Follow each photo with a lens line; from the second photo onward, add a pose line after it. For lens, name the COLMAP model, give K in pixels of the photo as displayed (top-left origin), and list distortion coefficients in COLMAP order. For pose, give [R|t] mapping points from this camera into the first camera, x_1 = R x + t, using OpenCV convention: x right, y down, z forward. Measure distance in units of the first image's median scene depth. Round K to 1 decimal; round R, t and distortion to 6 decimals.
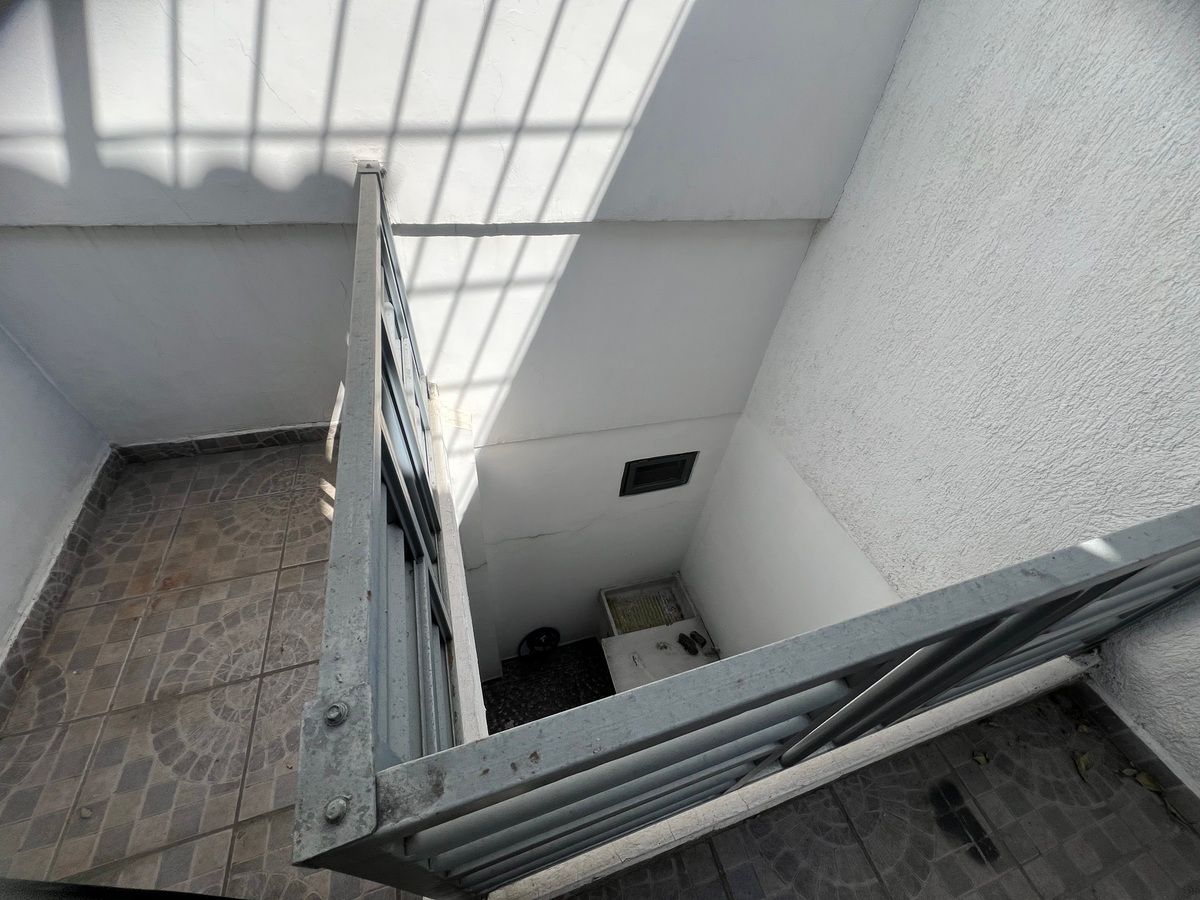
lens RADIAL K [[475.9, 0, 600.0], [0, 475.9, 450.0], [0, 0, 1]] dist [0.000099, -0.000057]
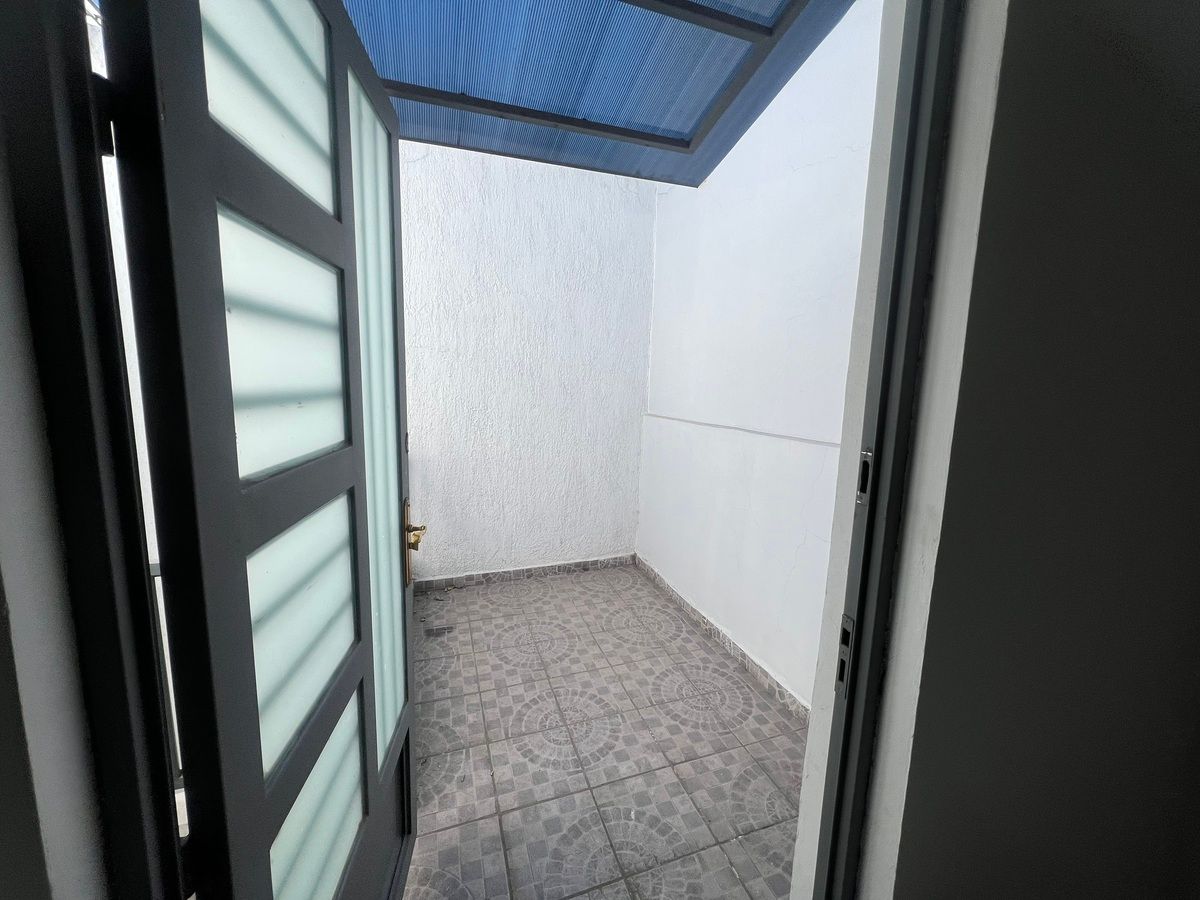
lens RADIAL K [[475.9, 0, 600.0], [0, 475.9, 450.0], [0, 0, 1]] dist [0.000099, -0.000057]
pose [[-0.022841, -0.211909, 0.977022, -1.379962], [0.689082, 0.704712, 0.168956, 0.284477], [-0.724323, 0.677108, 0.129927, -0.508791]]
